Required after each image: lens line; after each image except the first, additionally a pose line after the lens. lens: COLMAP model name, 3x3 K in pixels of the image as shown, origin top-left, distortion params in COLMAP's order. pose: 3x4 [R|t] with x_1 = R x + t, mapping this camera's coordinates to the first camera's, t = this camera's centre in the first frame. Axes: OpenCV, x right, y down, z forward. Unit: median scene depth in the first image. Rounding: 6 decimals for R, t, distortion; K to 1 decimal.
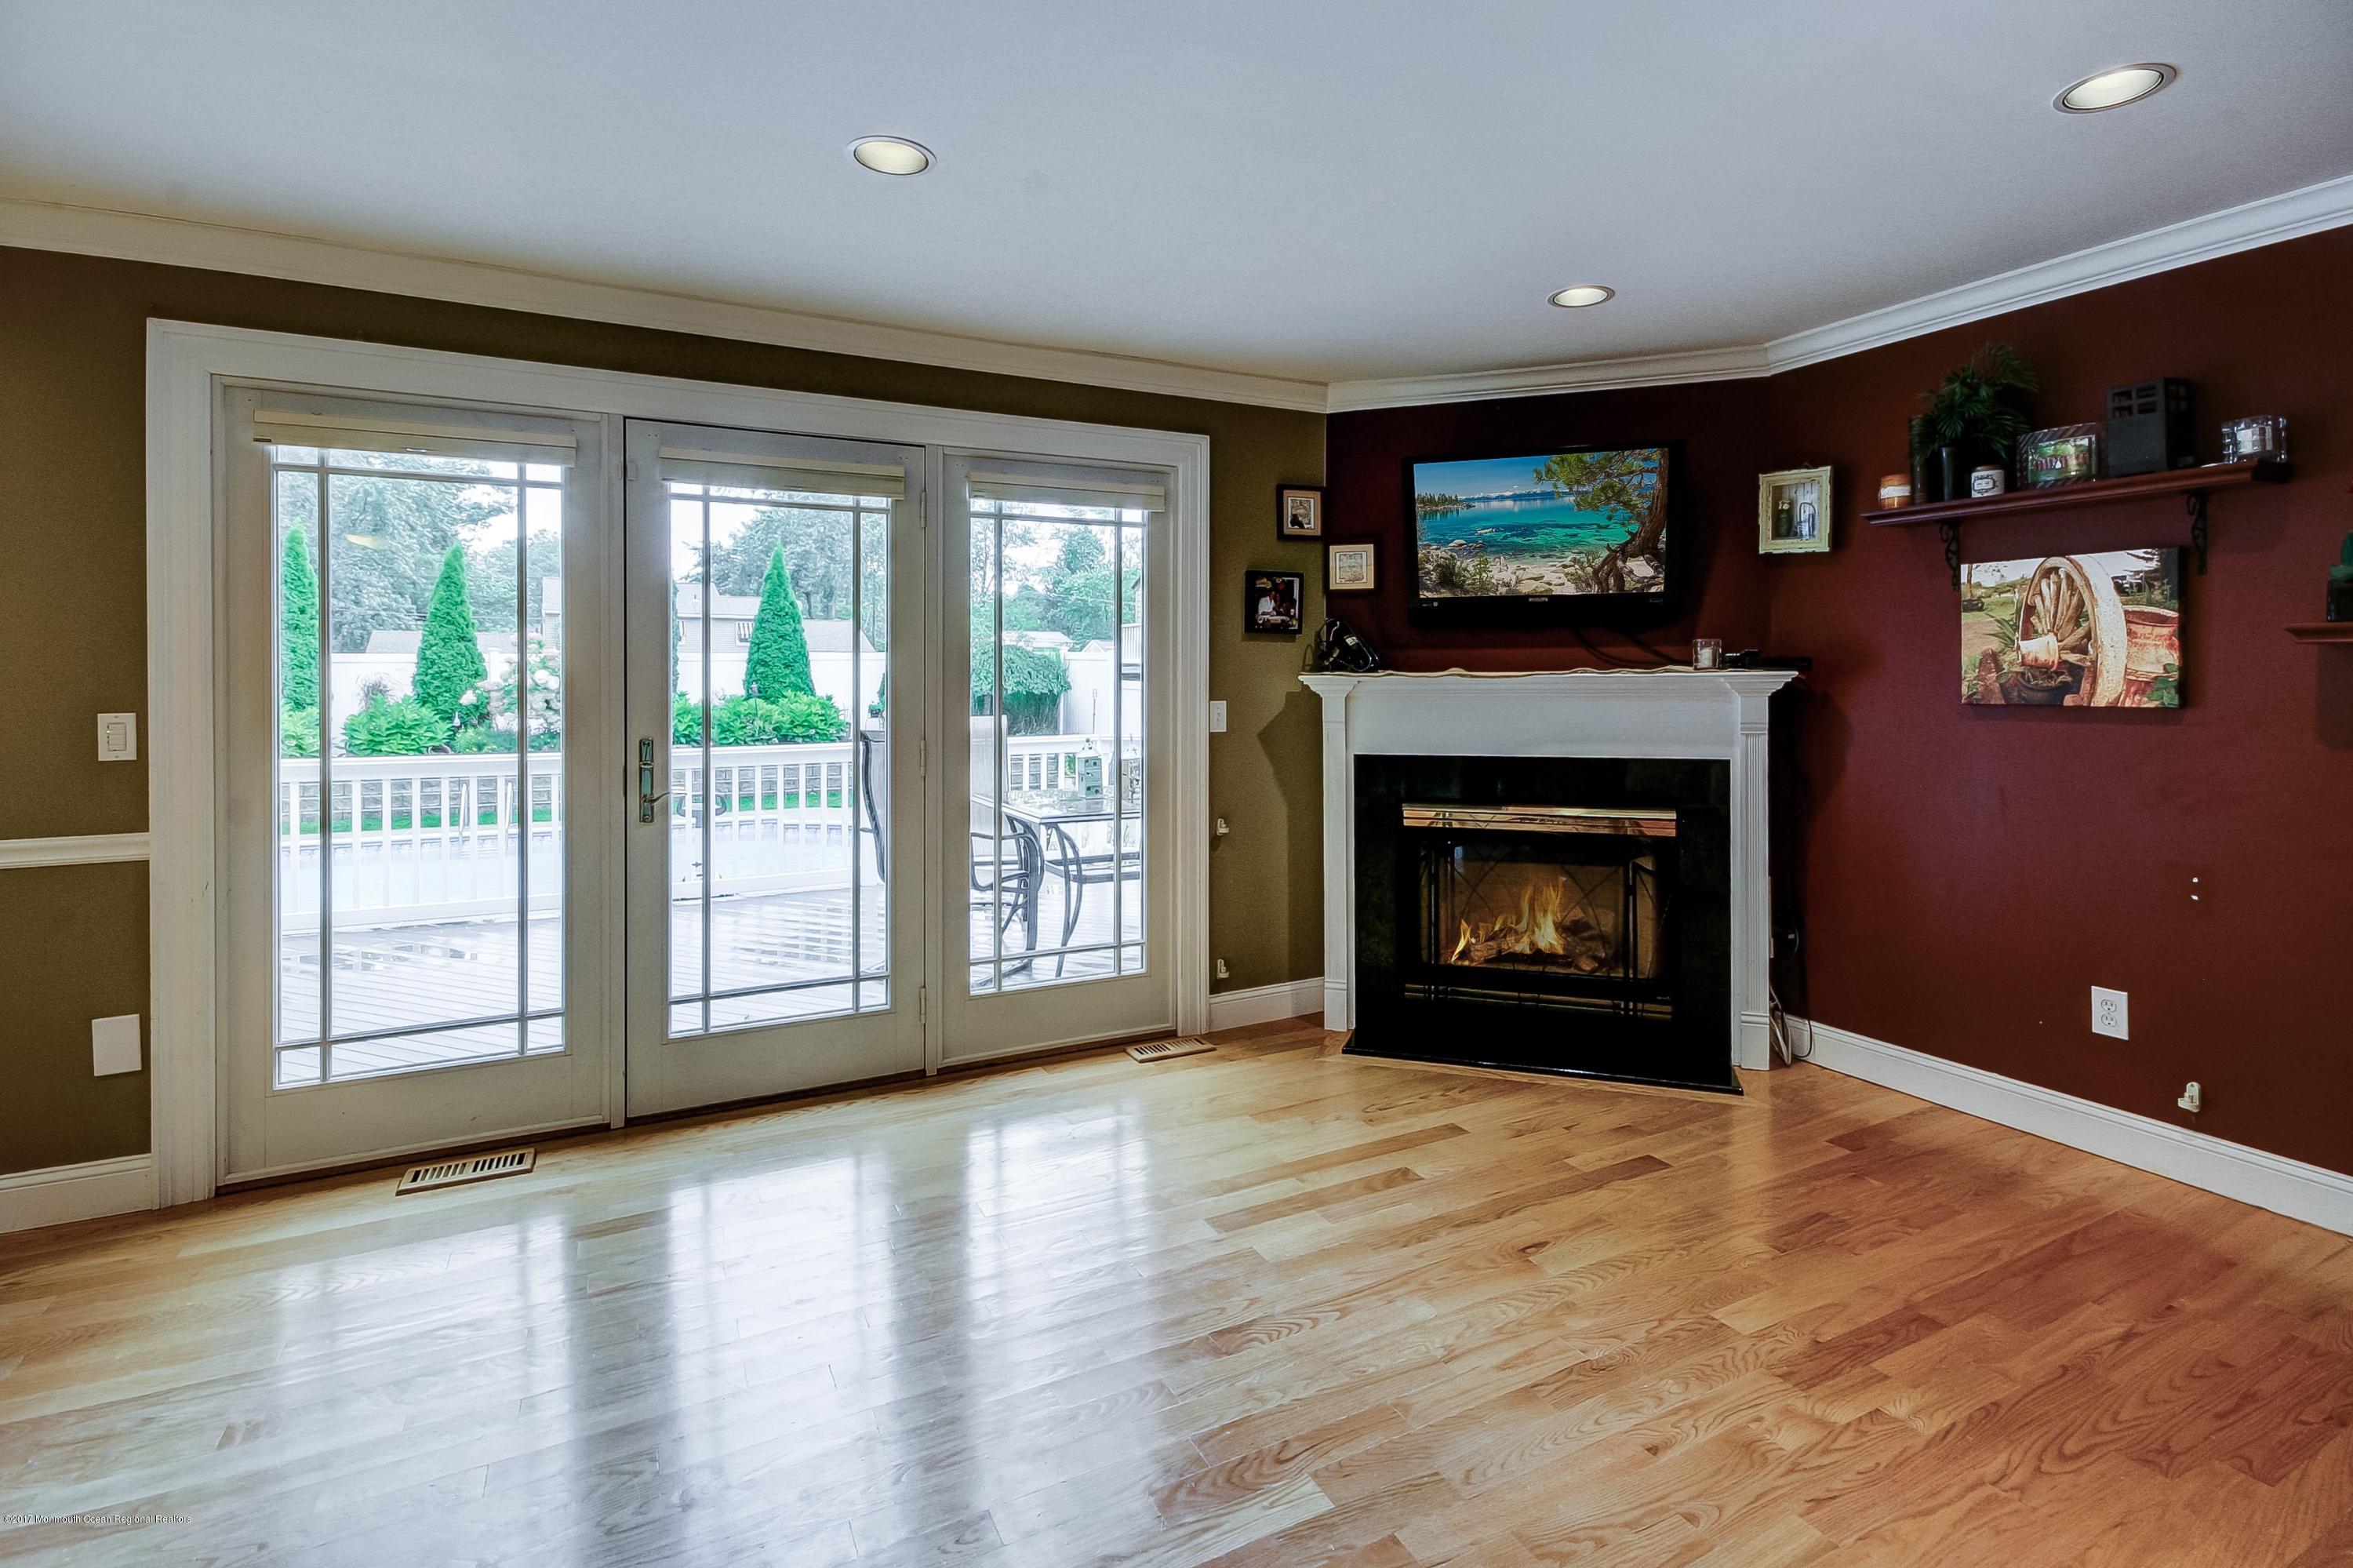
lens RADIAL K [[1099.2, 0, 1152.2], [0, 1099.2, 682.1], [0, 0, 1]] dist [-0.014989, 0.001035]
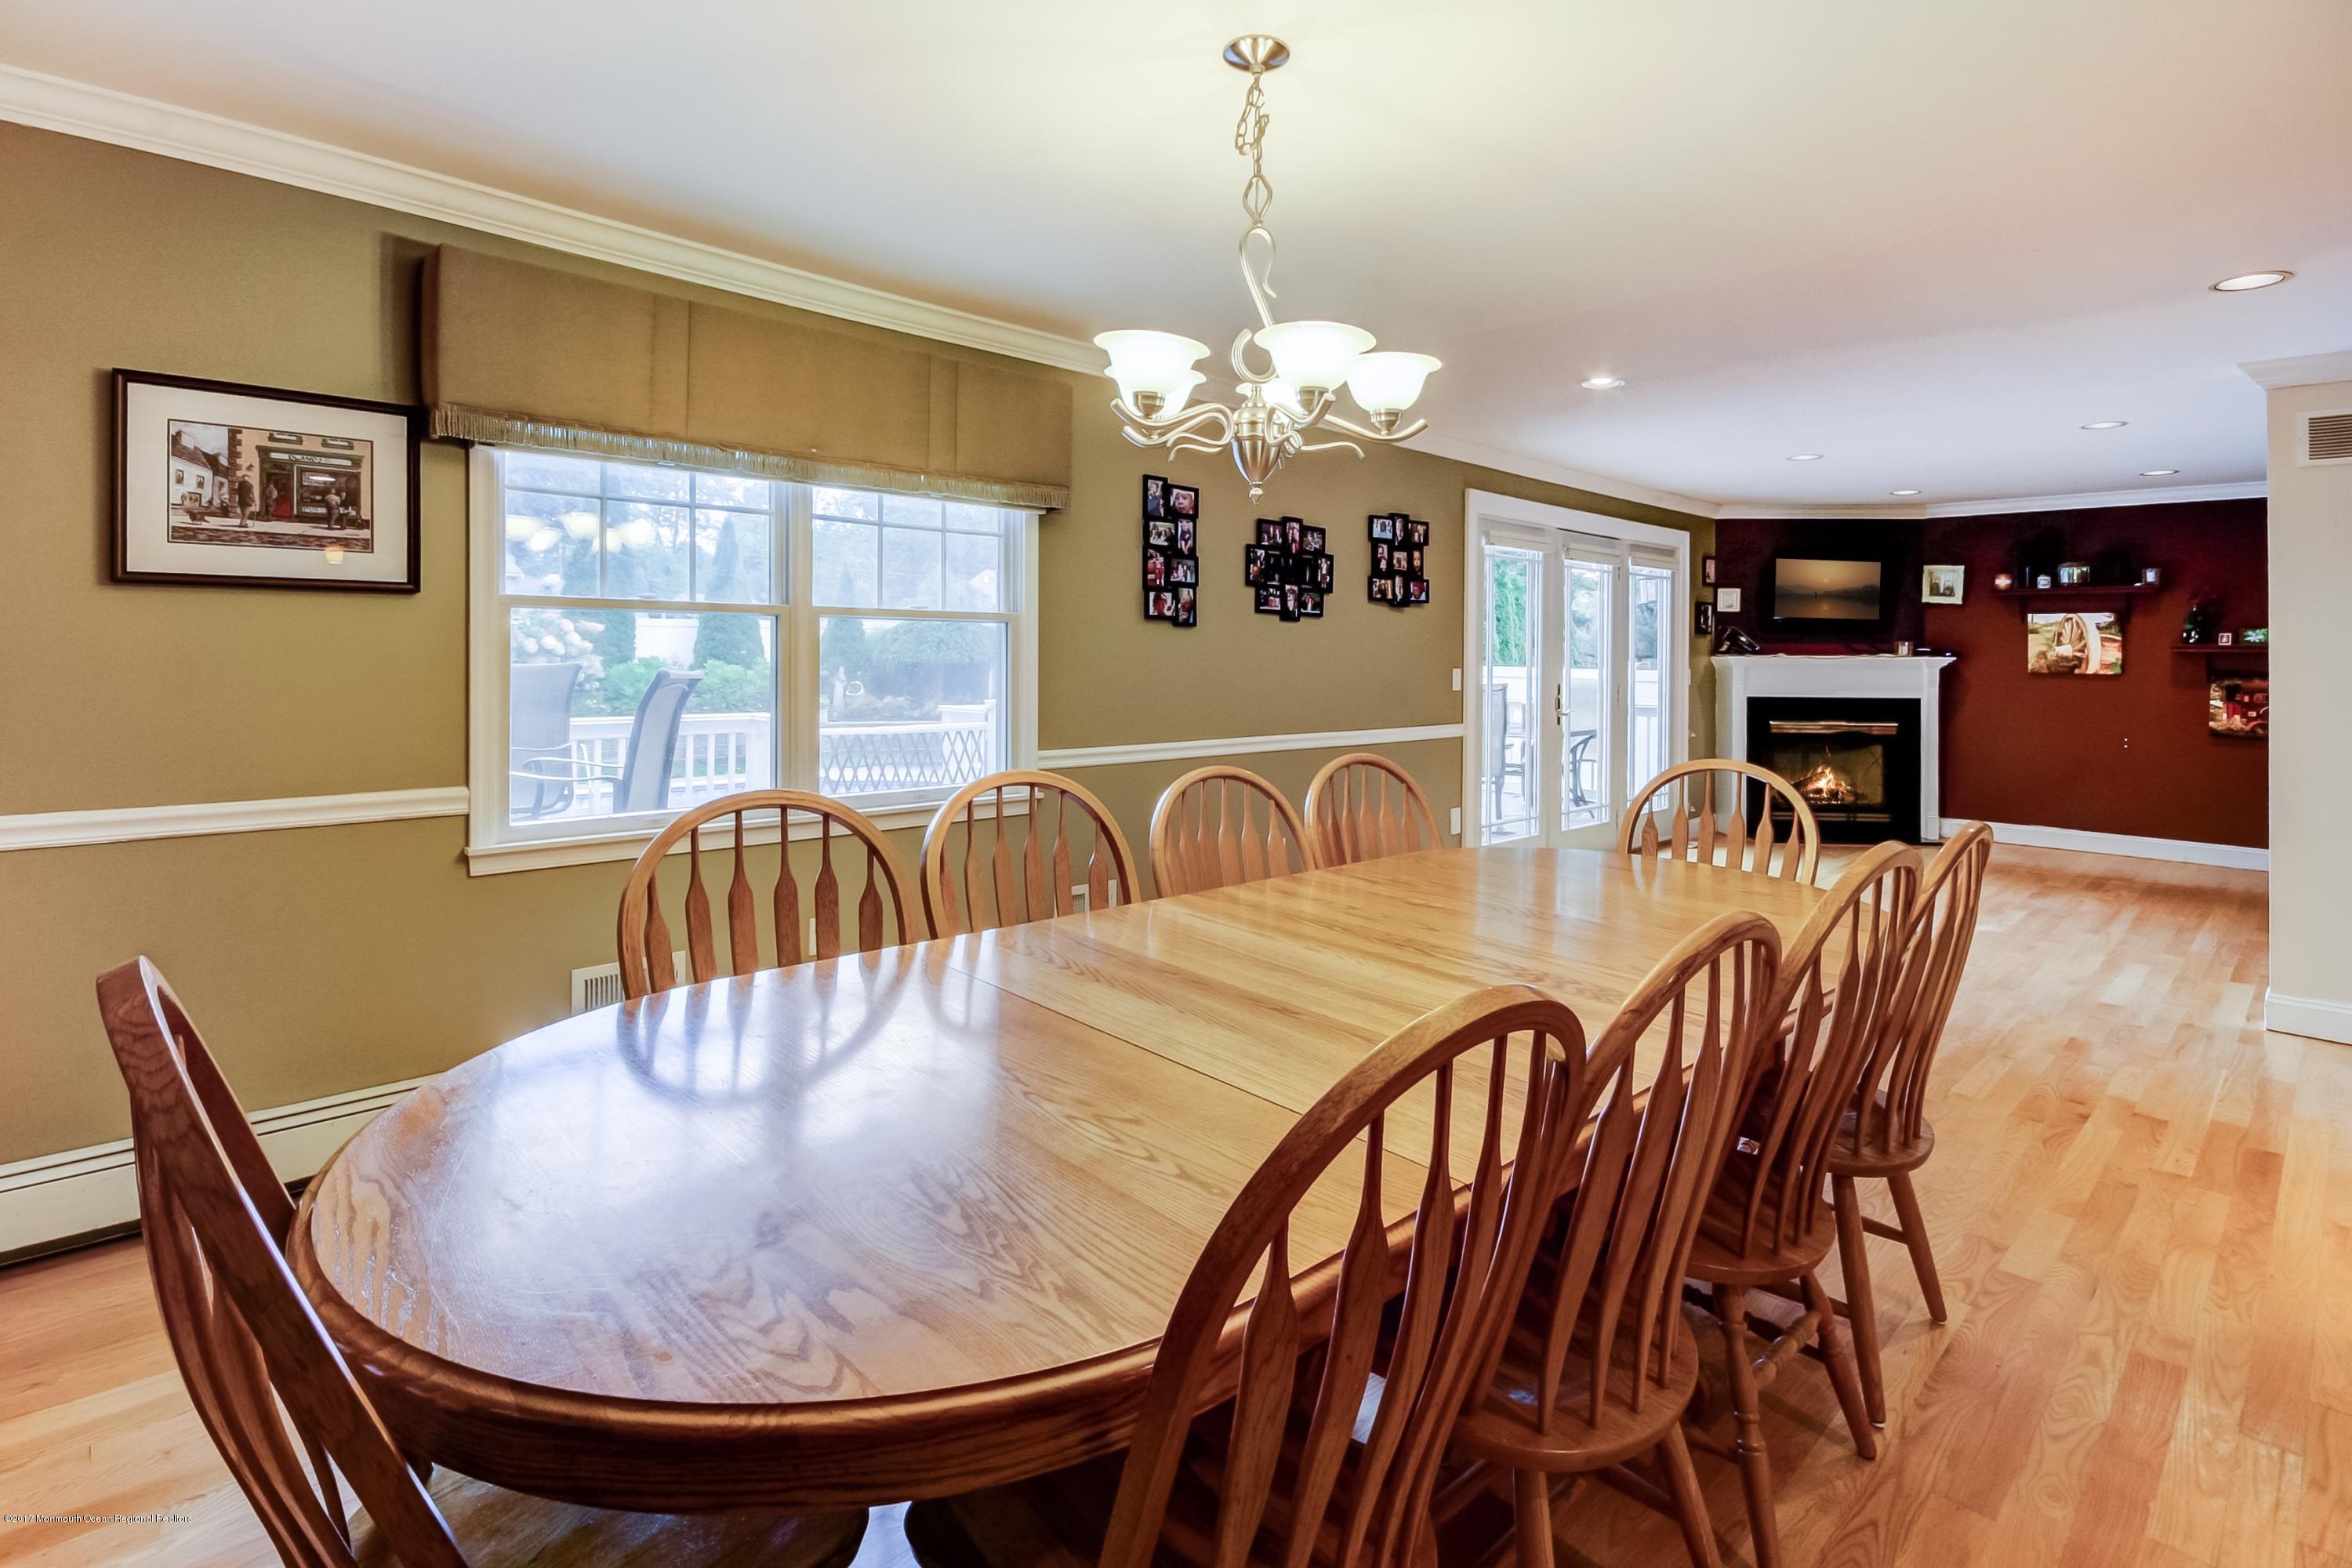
lens RADIAL K [[1098.7, 0, 1188.5], [0, 1098.7, 637.0], [0, 0, 1]] dist [-0.014989, 0.001035]
pose [[0.962109, 0.017315, 0.272114, -1.470963], [-0.013044, 0.999762, -0.017499, 0.006786], [-0.272352, 0.013286, 0.962106, -0.694941]]
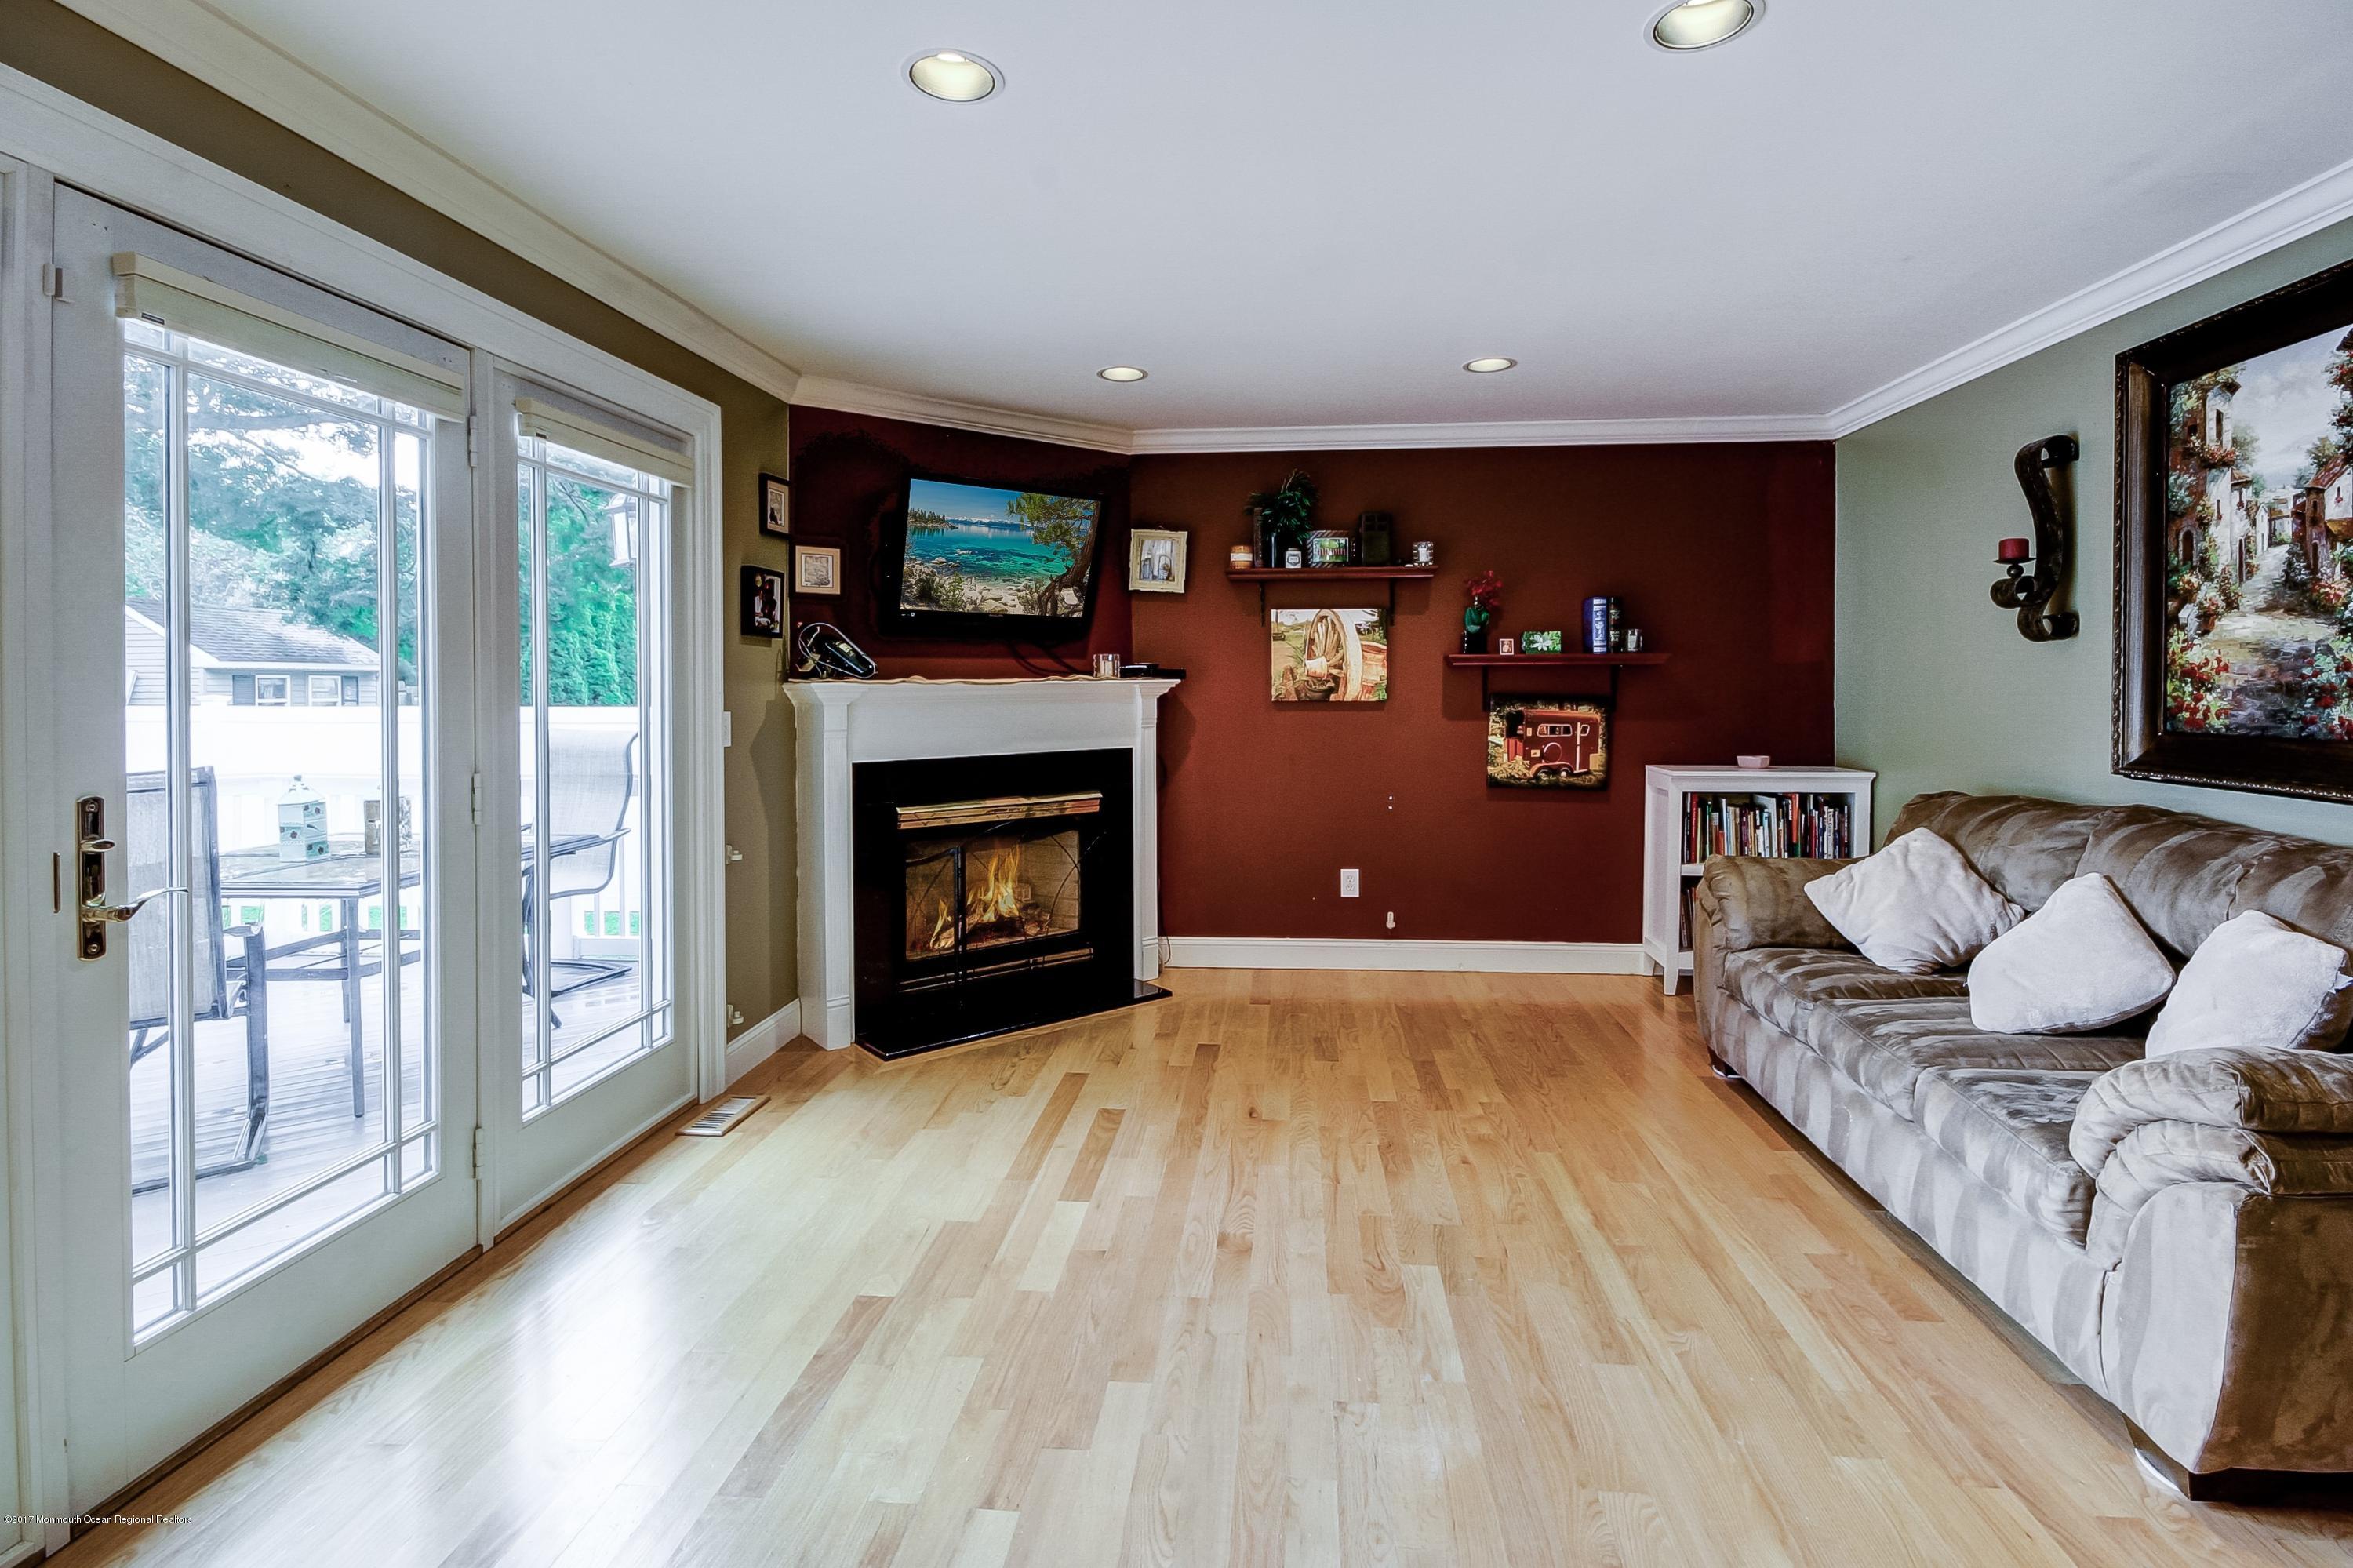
lens RADIAL K [[1099.2, 0, 1225.6], [0, 1099.2, 699.4], [0, 0, 1]] dist [-0.014989, 0.001035]
pose [[0.517388, -0.011289, 0.855676, -0.537810], [0.008841, 0.999930, 0.007846, 0.004046], [-0.855705, 0.003505, 0.517452, 0.228139]]
